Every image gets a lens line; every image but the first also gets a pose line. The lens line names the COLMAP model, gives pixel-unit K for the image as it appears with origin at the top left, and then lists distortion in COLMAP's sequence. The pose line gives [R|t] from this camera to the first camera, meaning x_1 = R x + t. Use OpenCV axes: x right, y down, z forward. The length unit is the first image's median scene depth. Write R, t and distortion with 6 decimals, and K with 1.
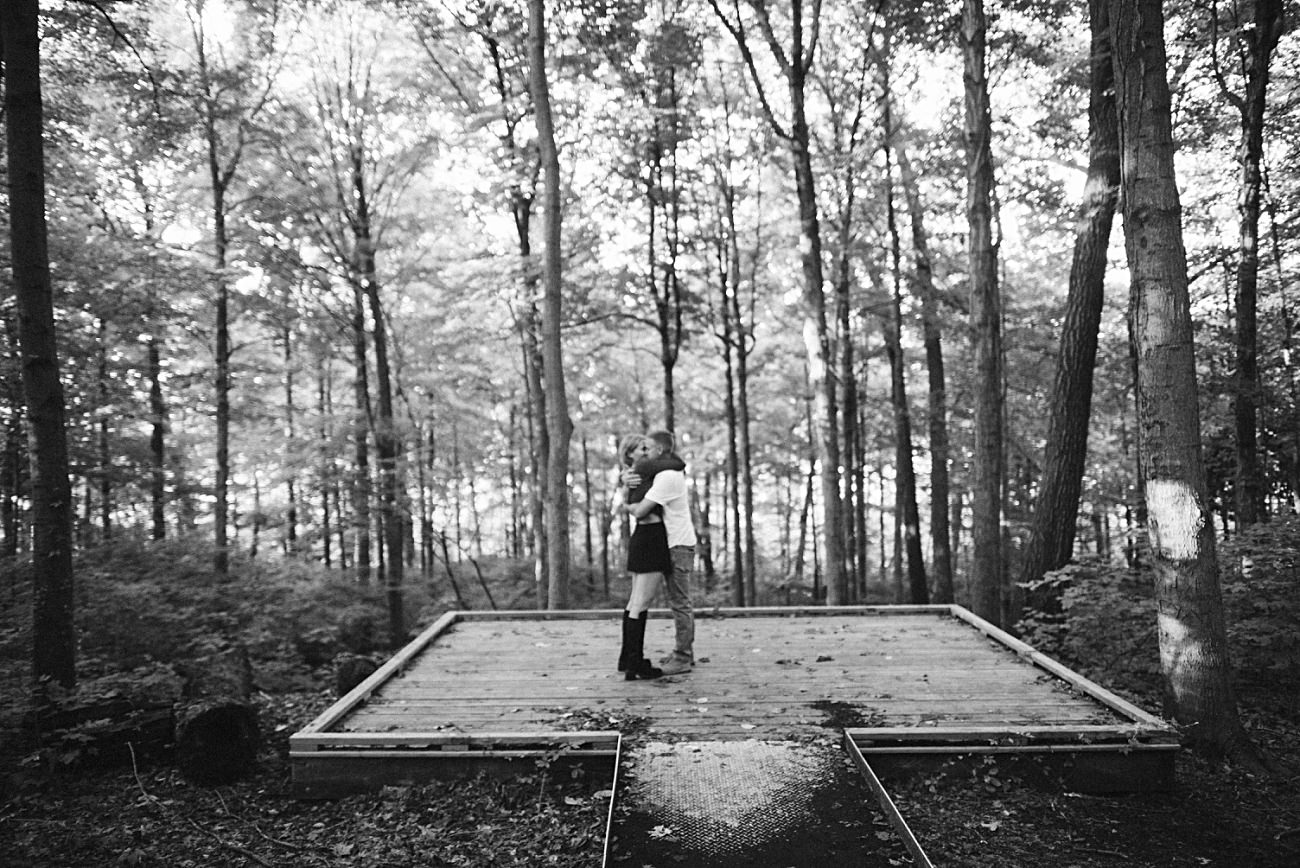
lens RADIAL K [[888.9, 0, 650.0], [0, 888.9, 434.0], [0, 0, 1]] dist [-0.039372, 0.018087]
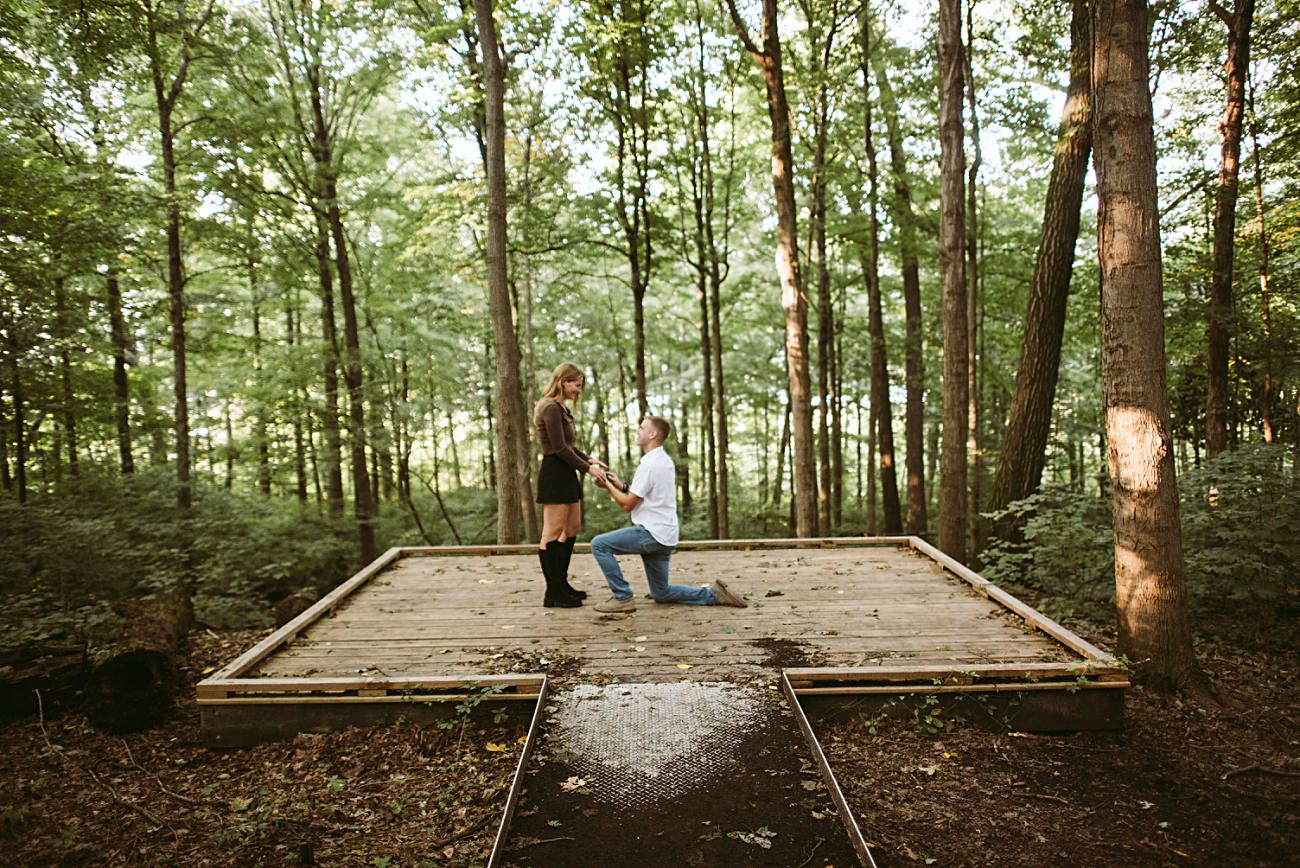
lens RADIAL K [[888.9, 0, 650.0], [0, 888.9, 434.0], [0, 0, 1]] dist [-0.039372, 0.018087]
pose [[0.999764, -0.006438, 0.020737, 0.014191], [0.004811, 0.996974, 0.077583, 0.001415], [-0.021173, -0.077465, 0.996770, 0.016849]]
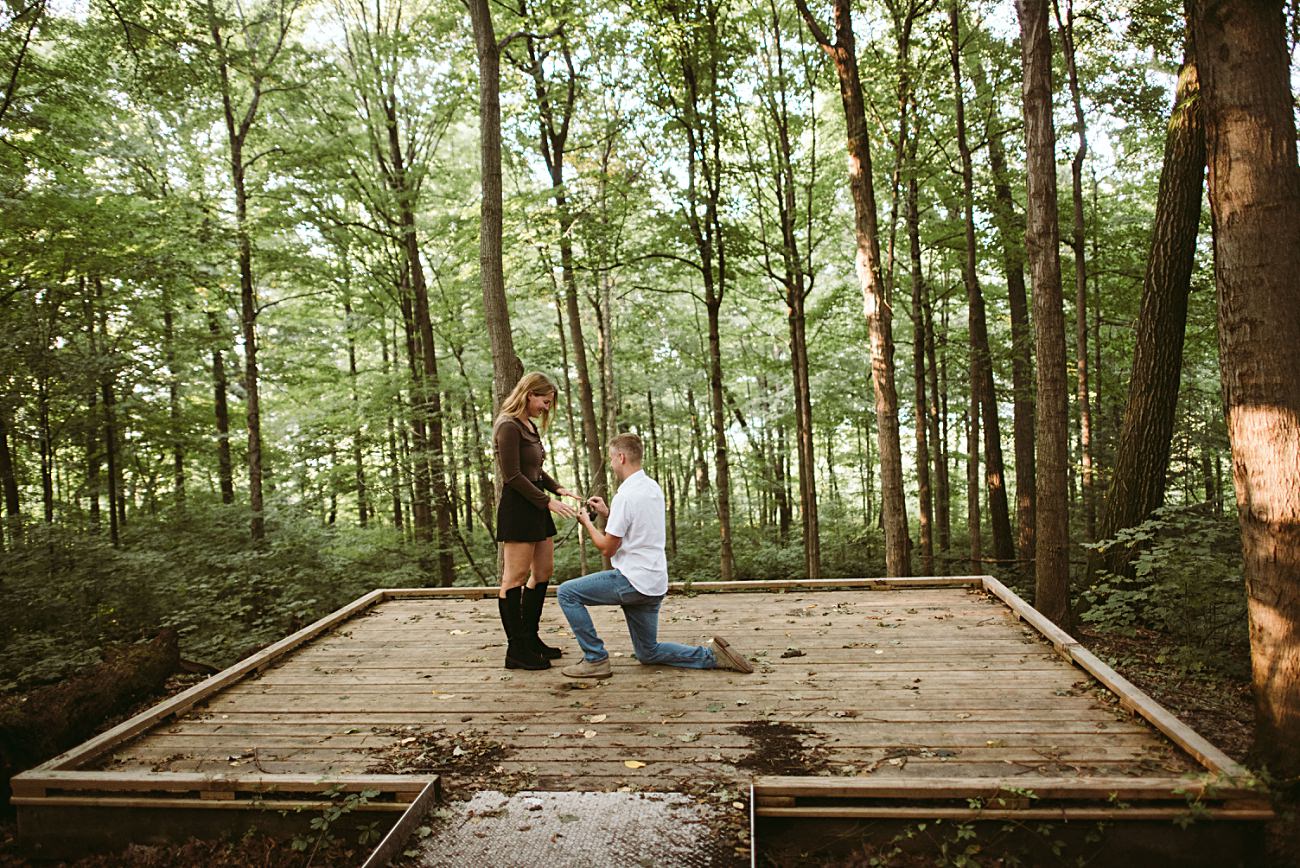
lens RADIAL K [[888.9, 0, 650.0], [0, 888.9, 434.0], [0, 0, 1]] dist [-0.039372, 0.018087]
pose [[0.994742, -0.026071, -0.099034, 0.051637], [0.031010, 0.998334, 0.048655, 0.007535], [0.097601, -0.051470, 0.993894, 0.078066]]
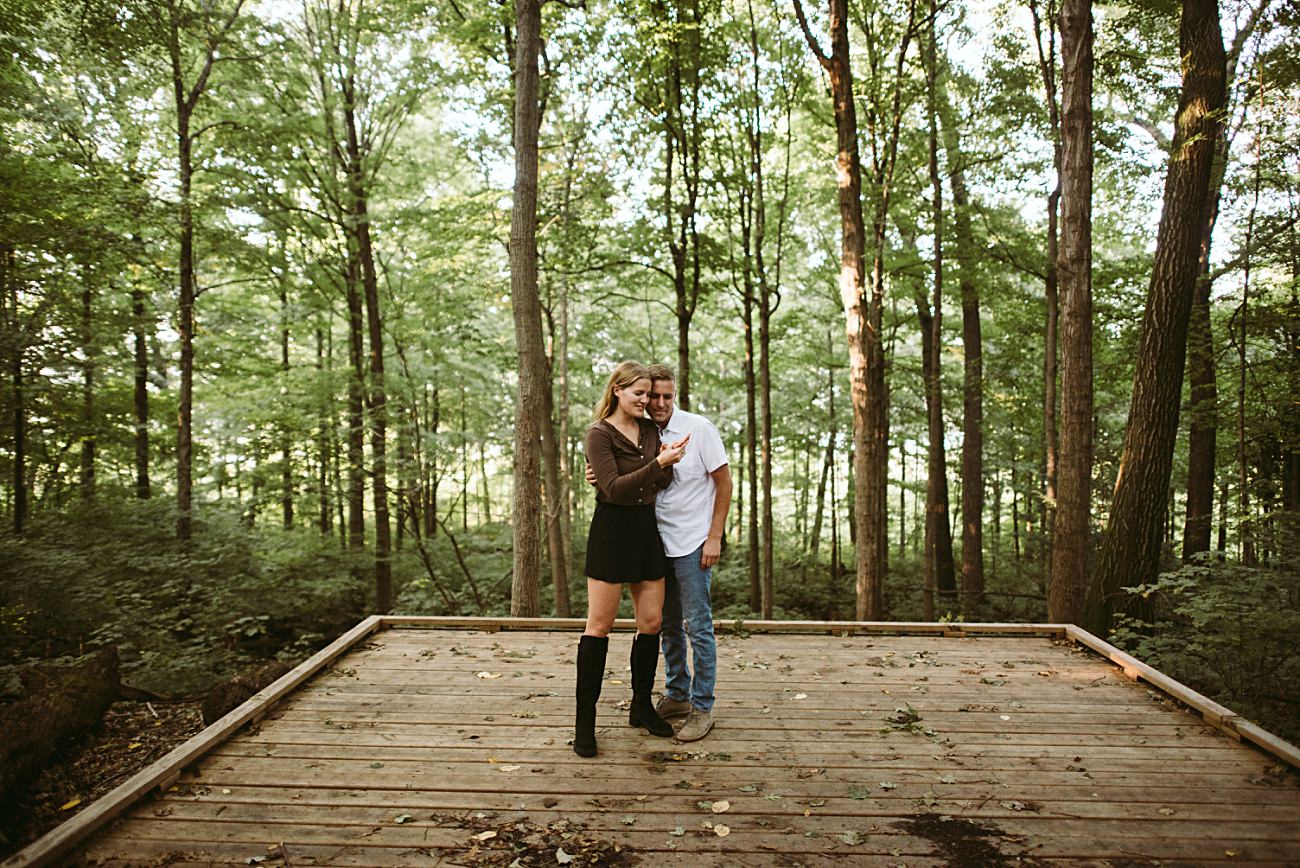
lens RADIAL K [[888.9, 0, 650.0], [0, 888.9, 434.0], [0, 0, 1]] dist [-0.039372, 0.018087]
pose [[0.999611, 0.022666, -0.016267, 0.004388], [-0.022111, 0.999192, 0.033555, 0.009117], [0.017015, -0.033182, 0.999304, 0.117667]]
